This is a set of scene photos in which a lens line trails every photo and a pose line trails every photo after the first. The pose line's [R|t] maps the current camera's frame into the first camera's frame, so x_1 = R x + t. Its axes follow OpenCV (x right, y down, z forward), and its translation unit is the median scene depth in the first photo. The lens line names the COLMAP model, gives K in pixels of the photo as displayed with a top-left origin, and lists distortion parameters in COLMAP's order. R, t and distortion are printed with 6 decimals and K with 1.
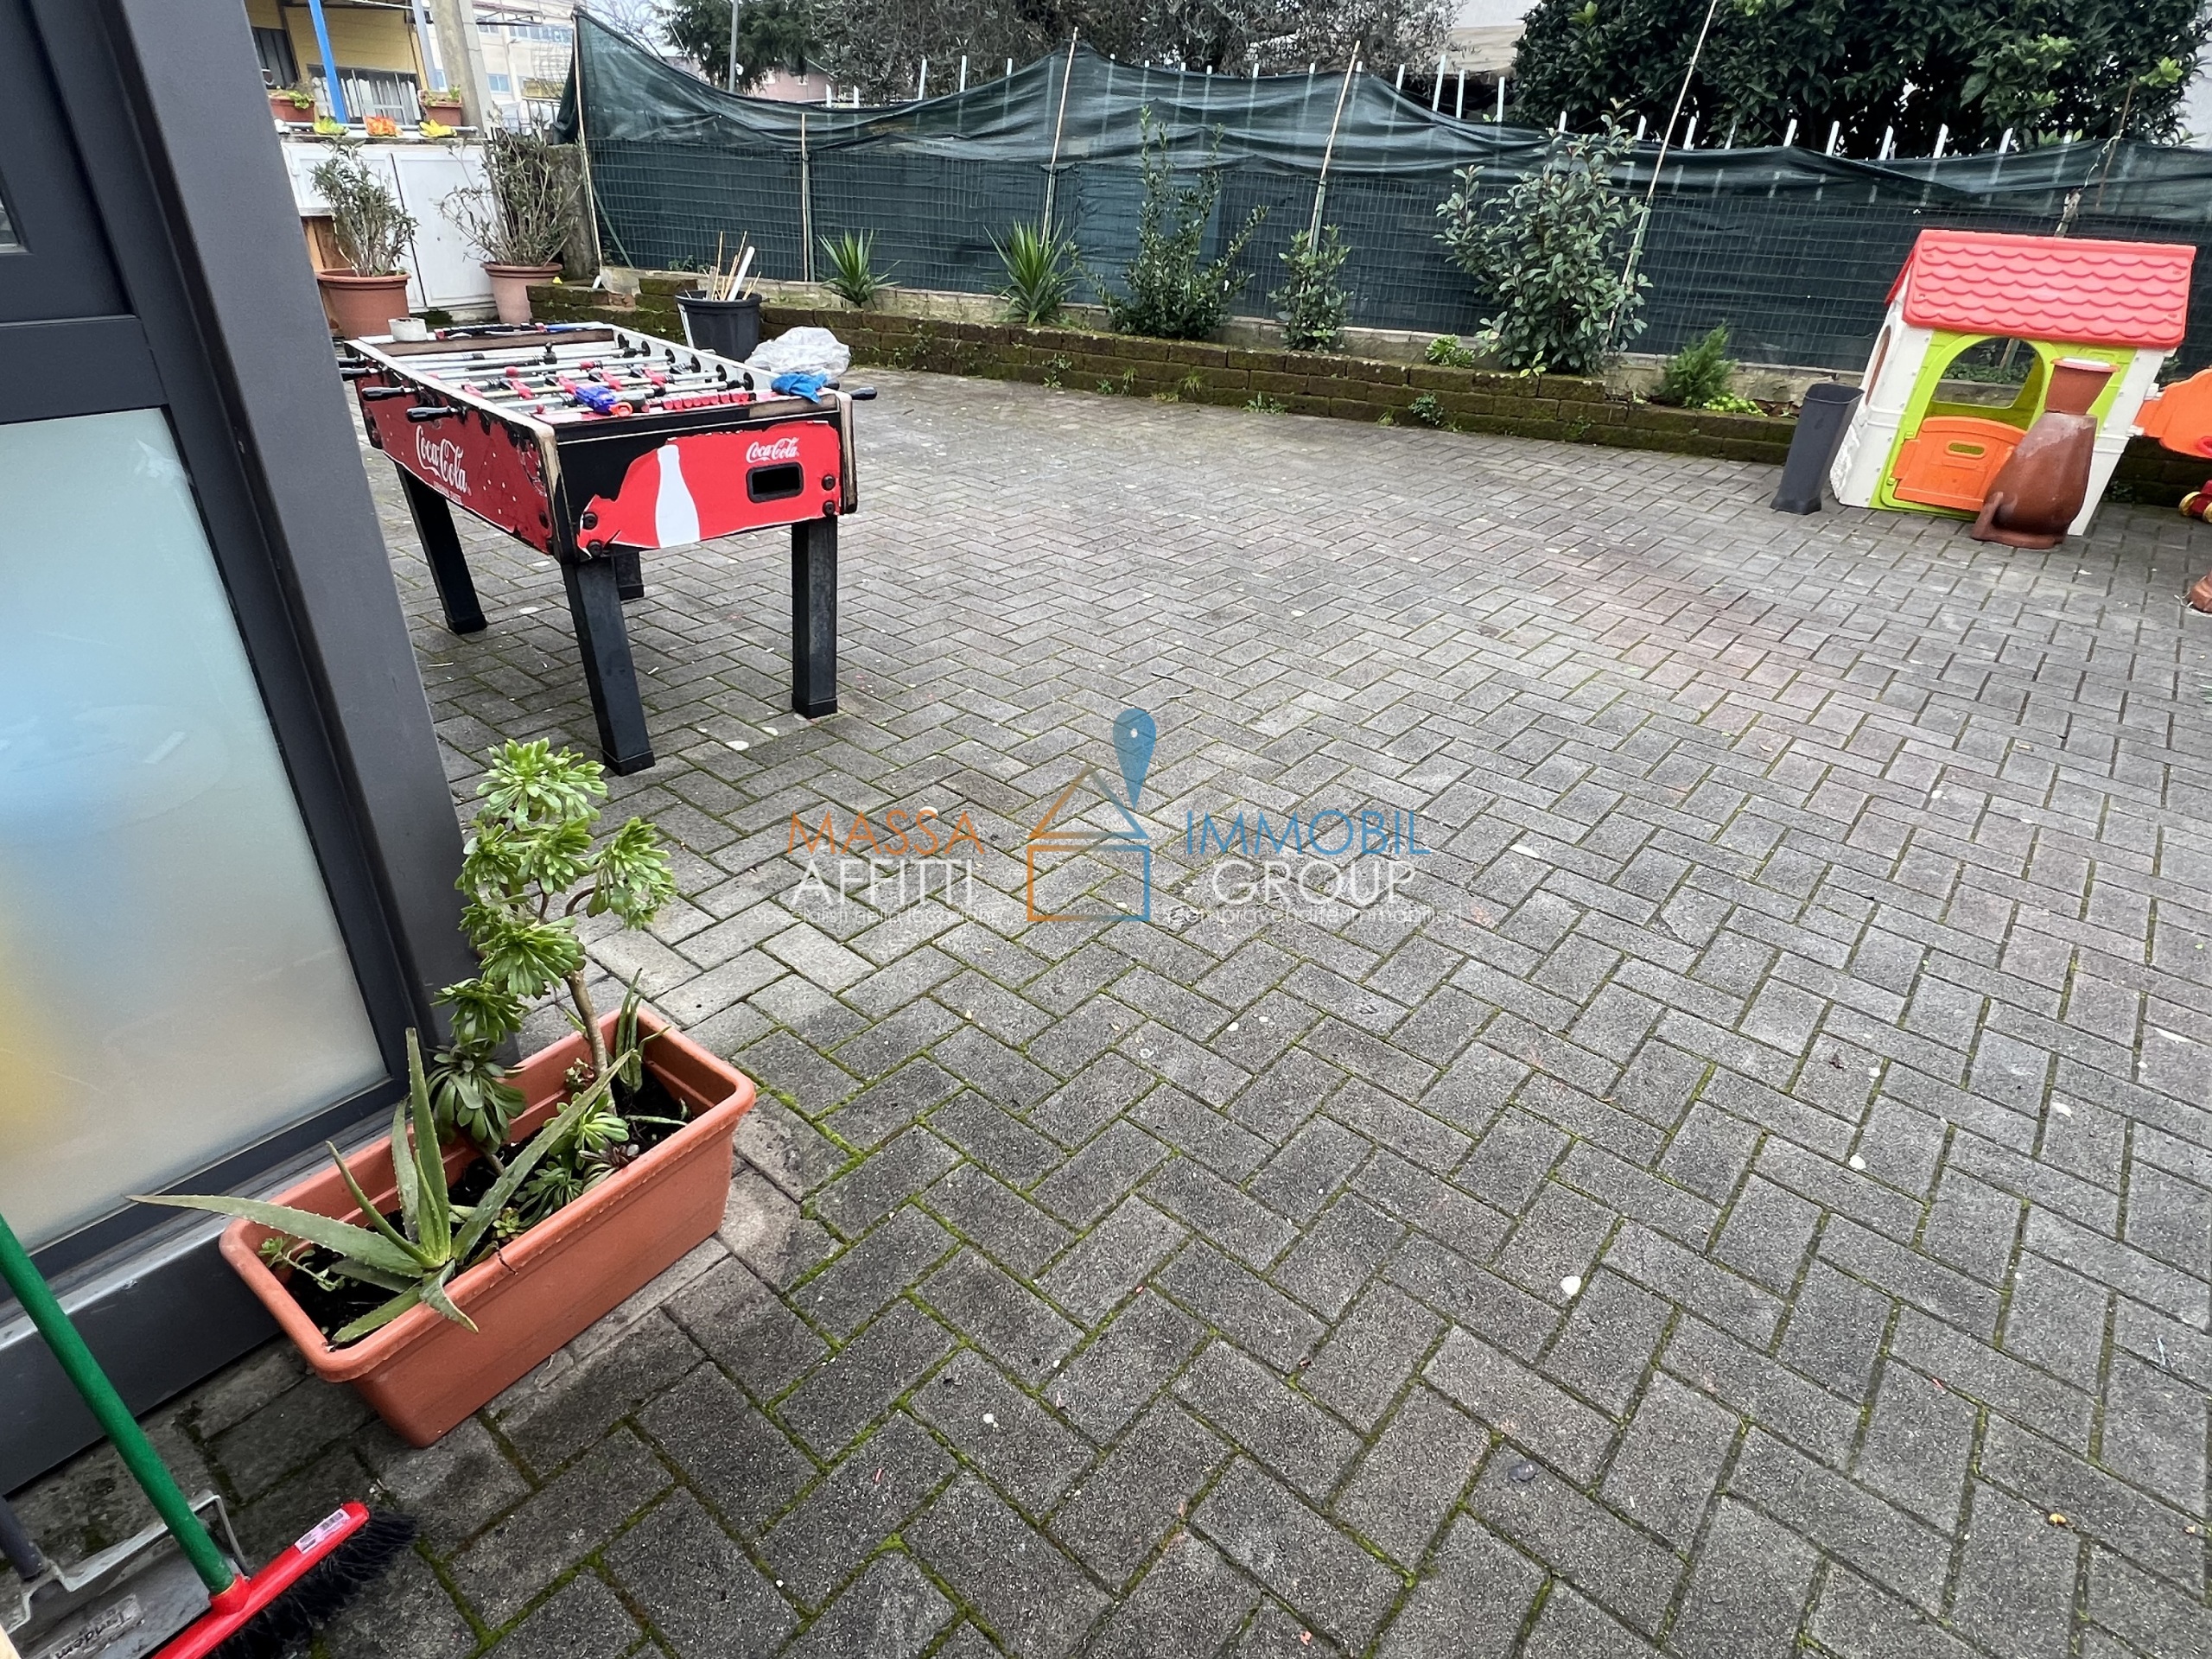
lens RADIAL K [[1160.3, 0, 1105.7], [0, 1160.3, 823.3], [0, 0, 1]] dist [-0.000841, -0.001214]
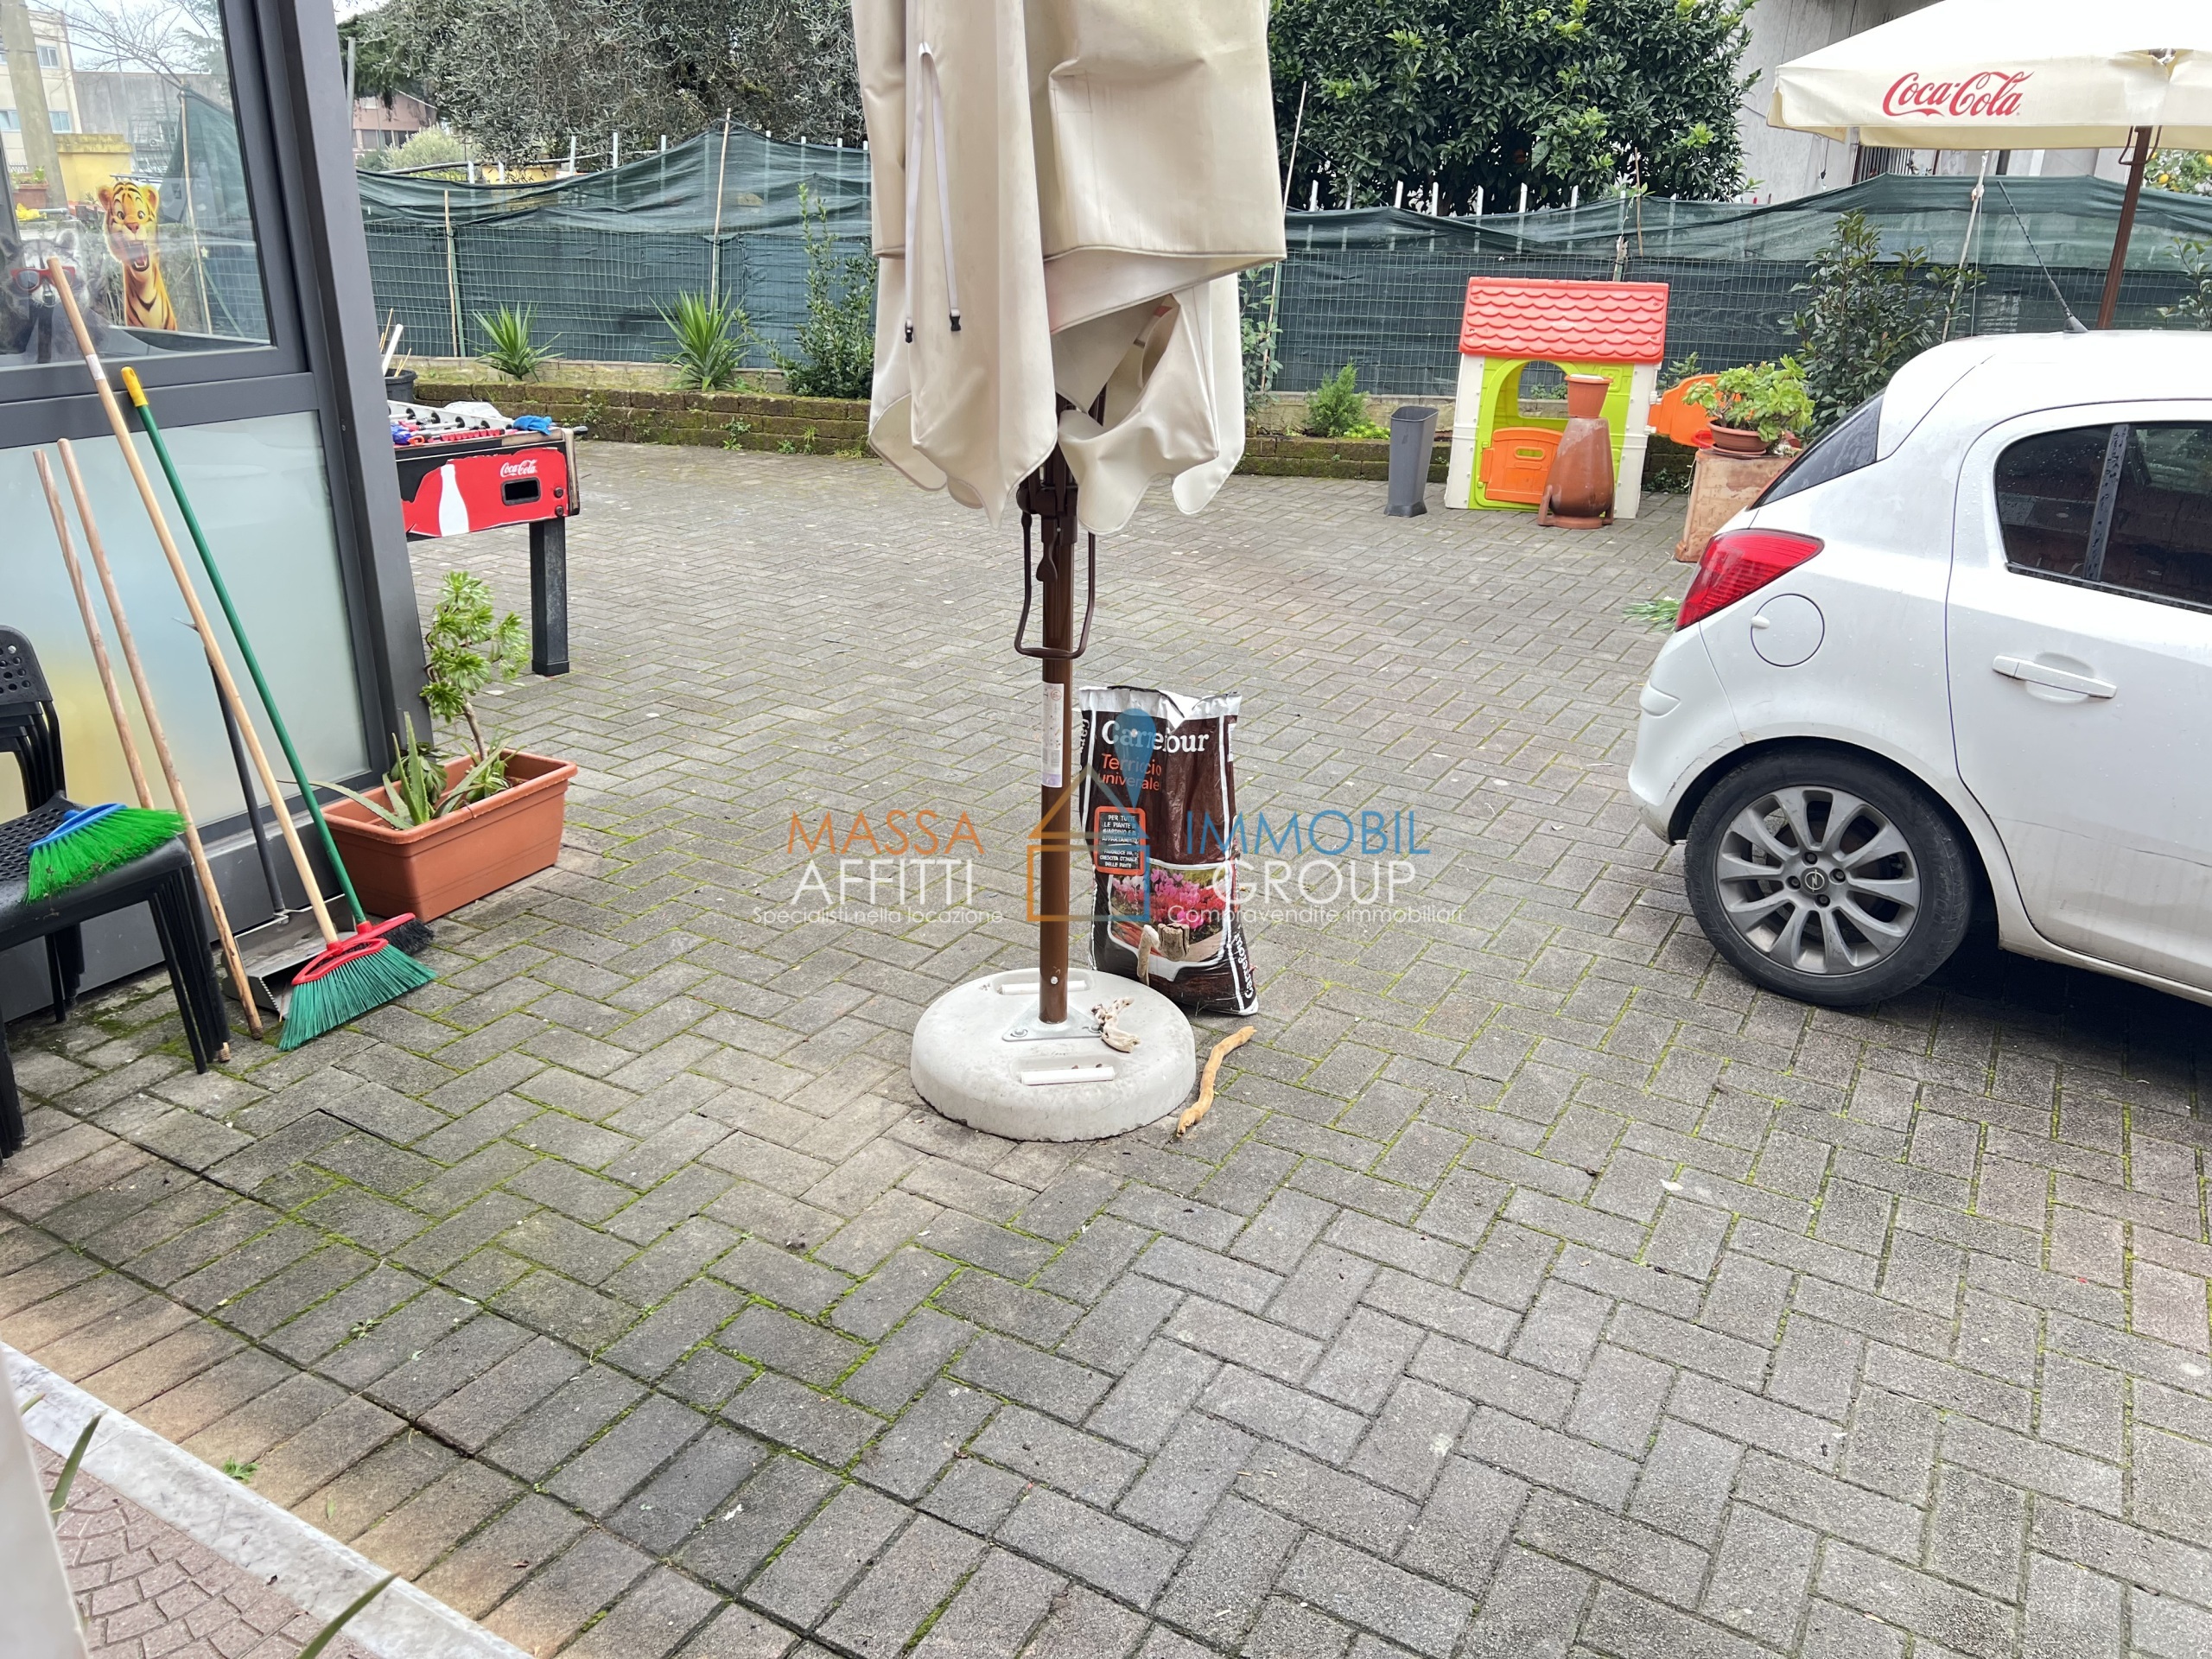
lens RADIAL K [[1656.4, 0, 1114.1], [0, 1656.4, 842.3], [0, 0, 1]] dist [0.060664, -0.072228]
pose [[0.984523, -0.083667, 0.153994, 0.031086], [0.104997, 0.985124, -0.136039, 0.205804], [-0.140321, 0.150103, 0.978662, -0.437877]]
